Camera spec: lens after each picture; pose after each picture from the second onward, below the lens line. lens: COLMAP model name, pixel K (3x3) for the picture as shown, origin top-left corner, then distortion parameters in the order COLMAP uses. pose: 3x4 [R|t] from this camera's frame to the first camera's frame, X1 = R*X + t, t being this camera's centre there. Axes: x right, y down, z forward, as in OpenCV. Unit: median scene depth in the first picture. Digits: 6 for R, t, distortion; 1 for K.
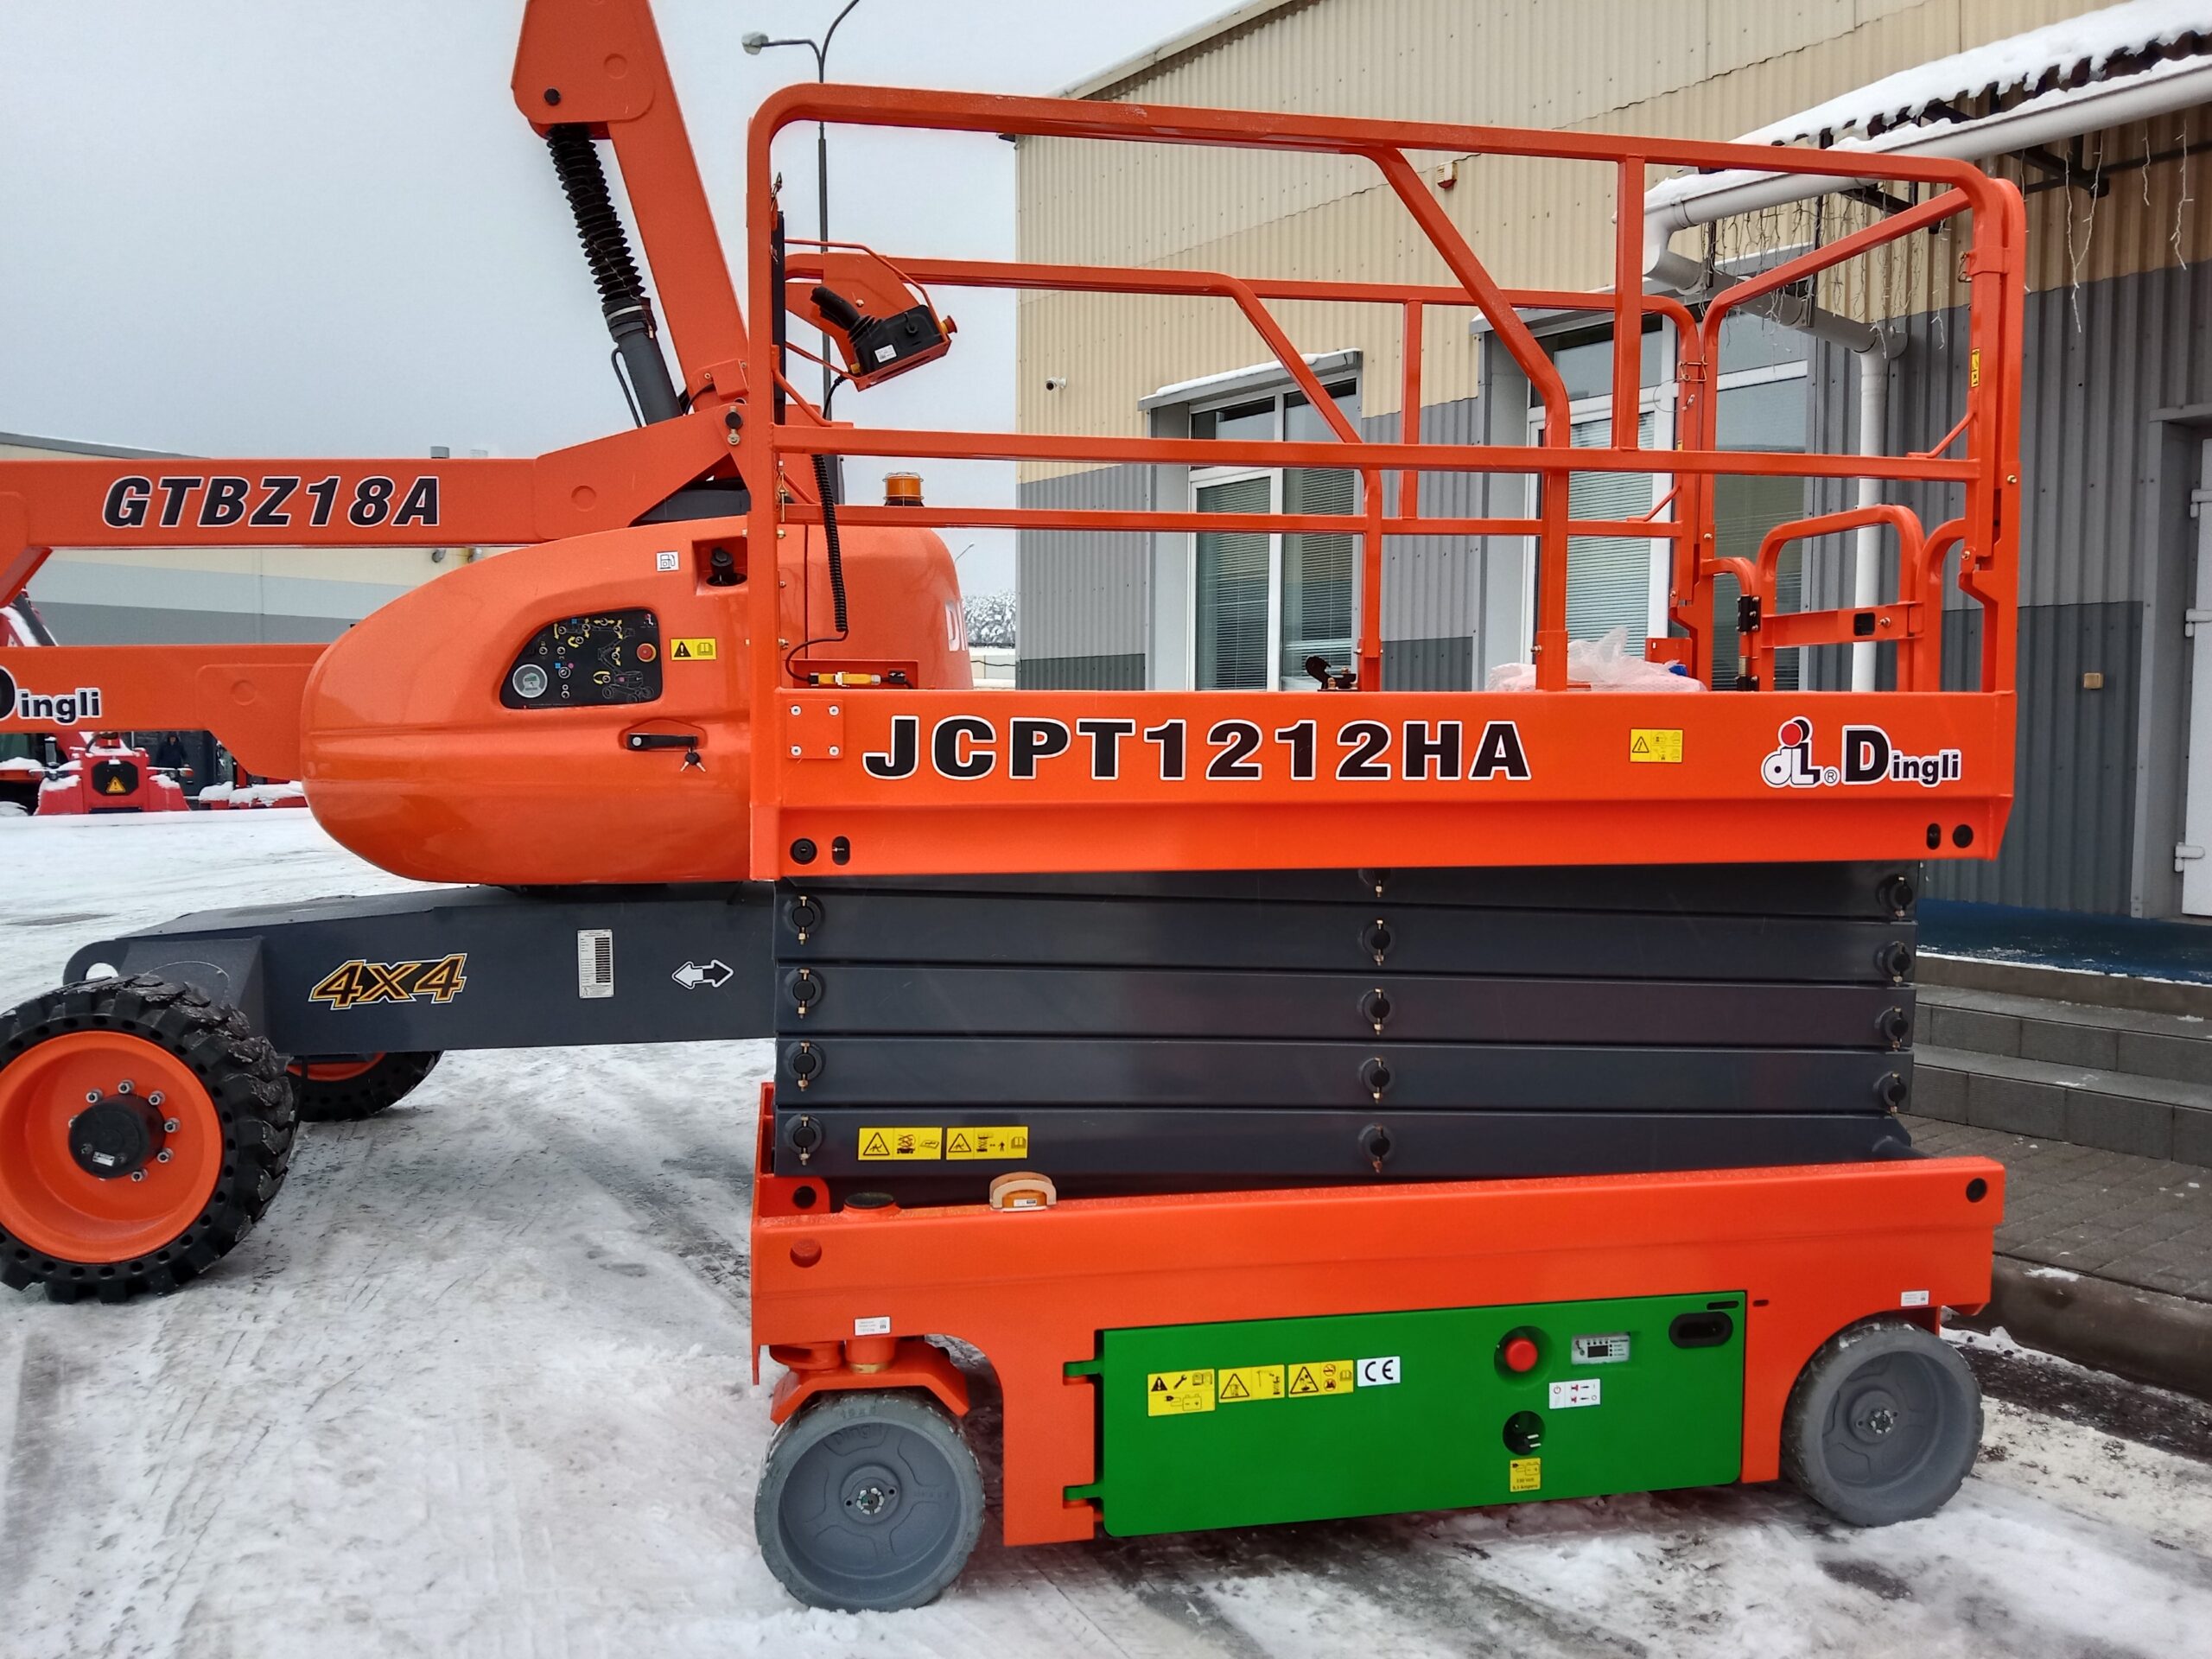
lens RADIAL K [[1751.3, 0, 1103.4], [0, 1751.3, 794.0], [0, 0, 1]] dist [0.035240, -0.079243]
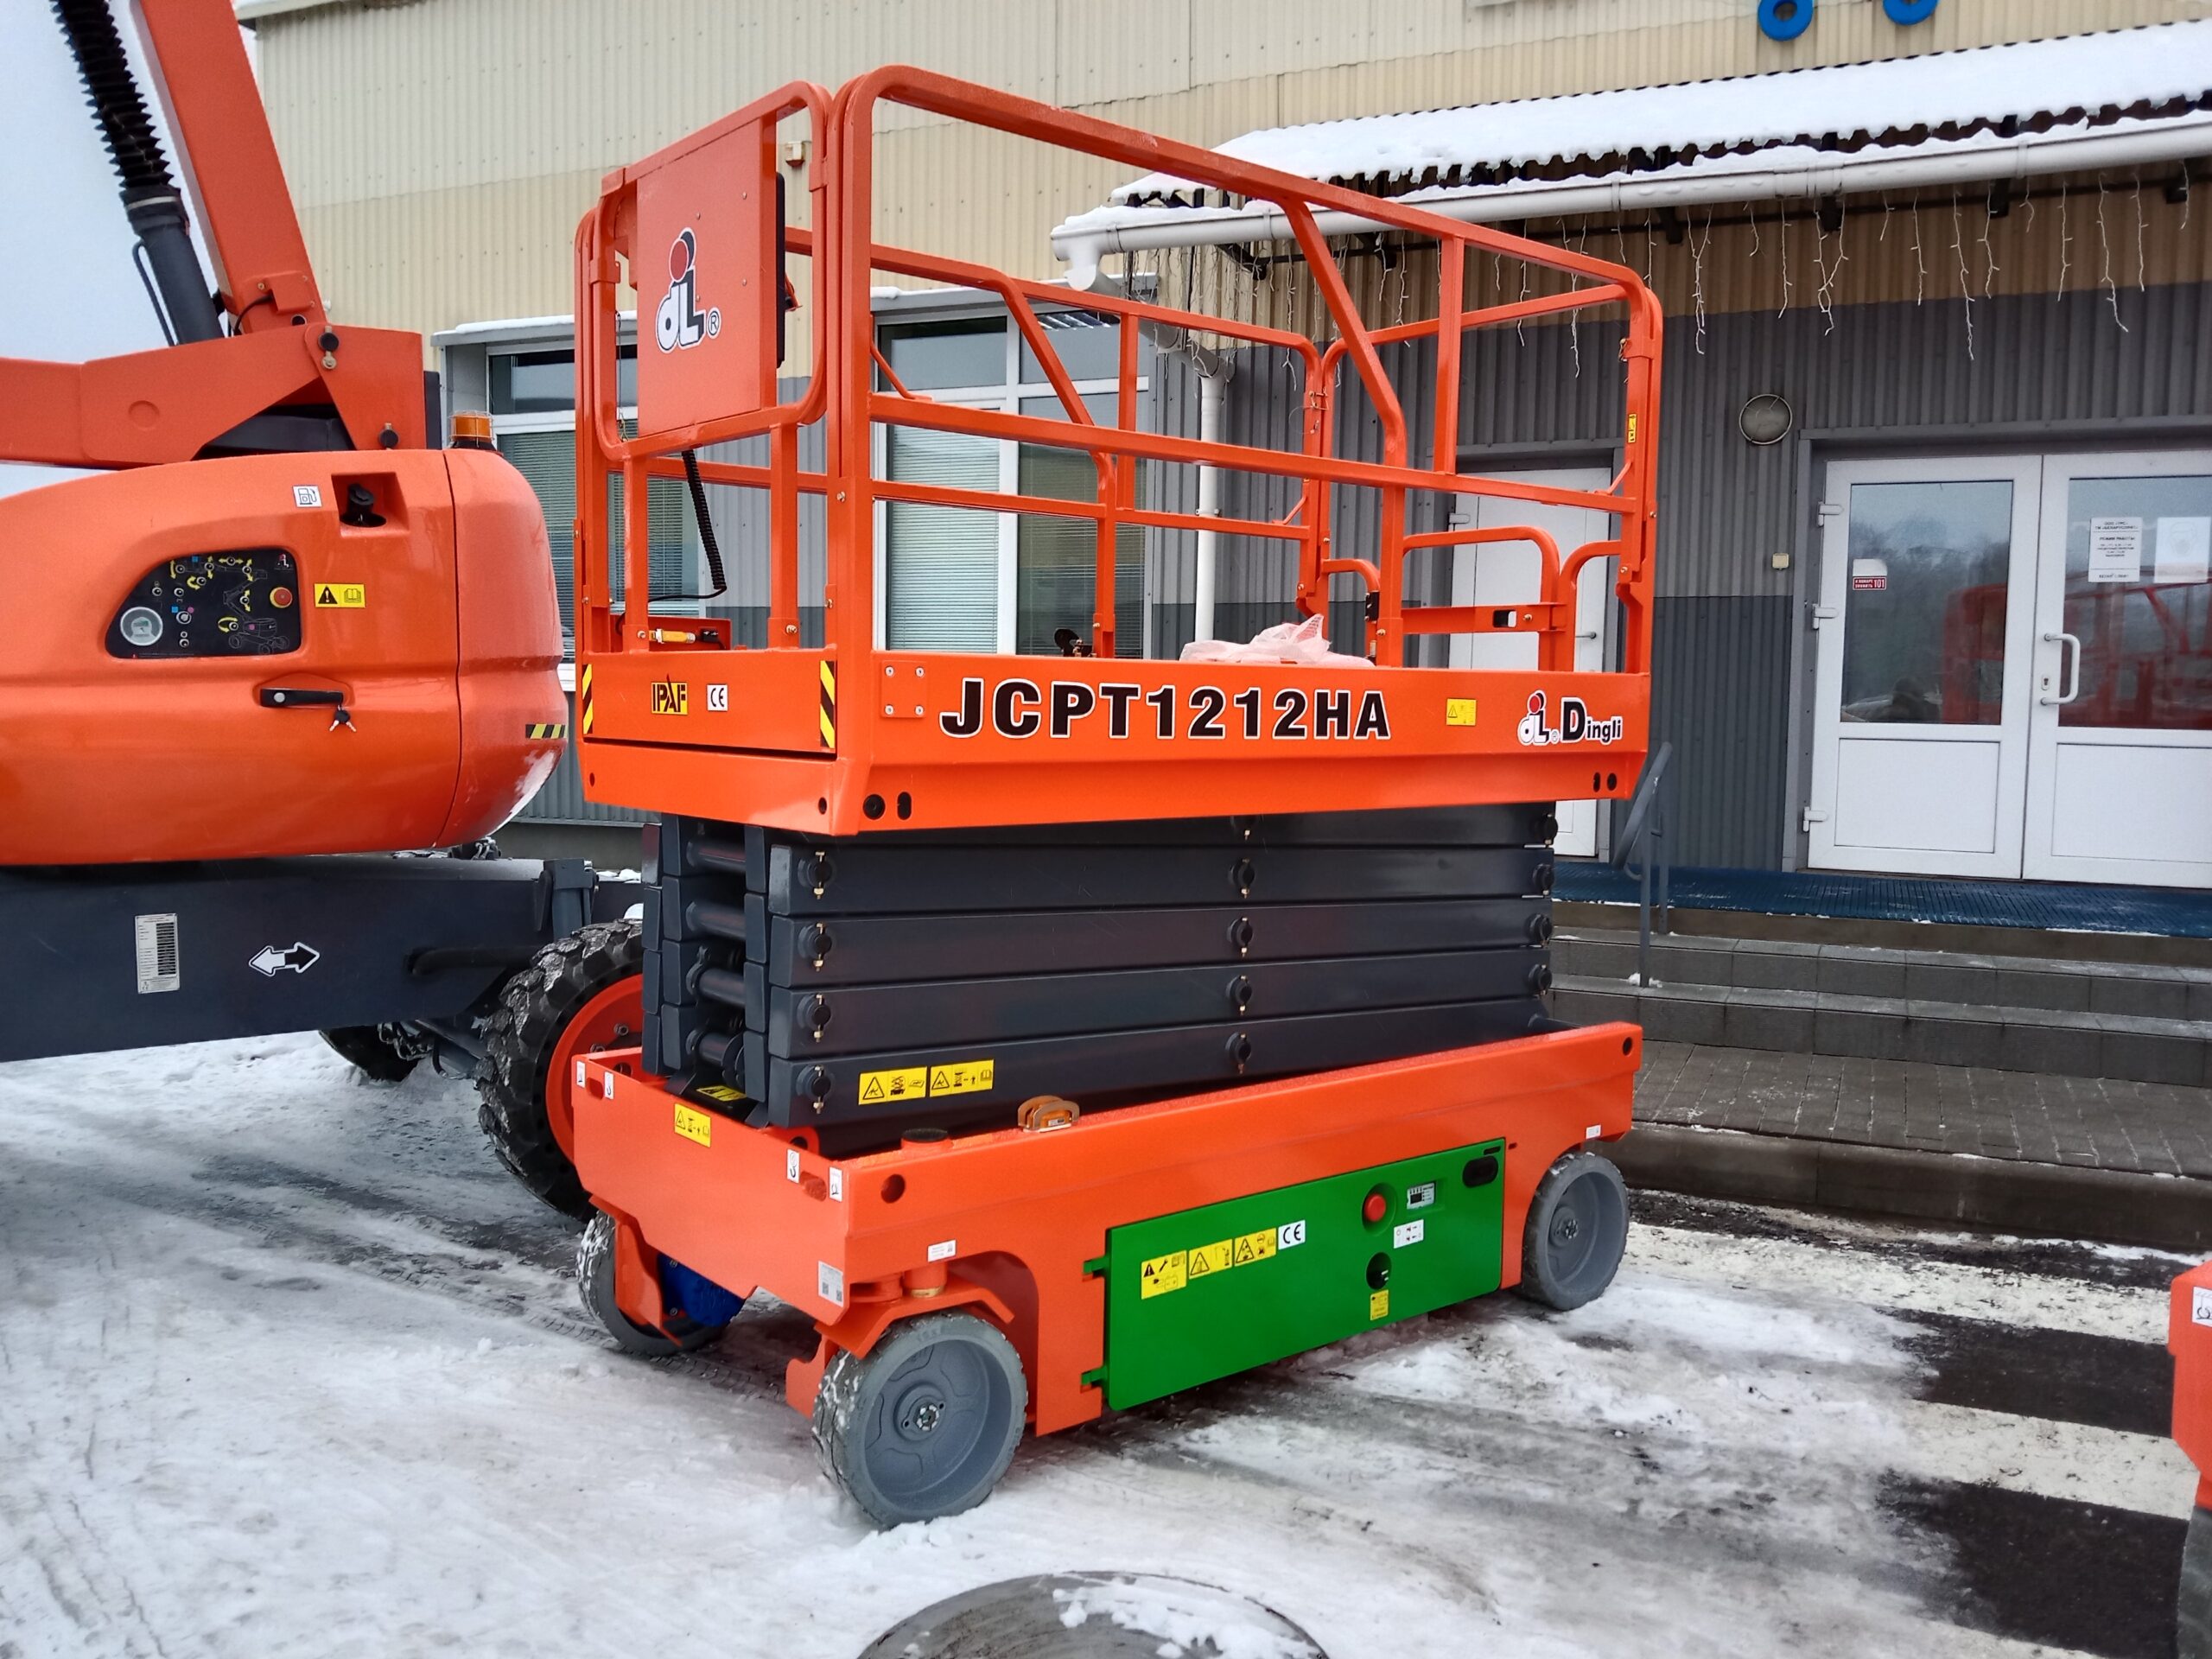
lens RADIAL K [[1751.3, 0, 1118.0], [0, 1751.3, 788.1], [0, 0, 1]] dist [0.035240, -0.079243]
pose [[0.875832, -0.013109, 0.482438, -0.456815], [0.005054, 0.999825, 0.017994, 0.002980], [-0.482590, -0.013321, 0.875745, 0.016864]]
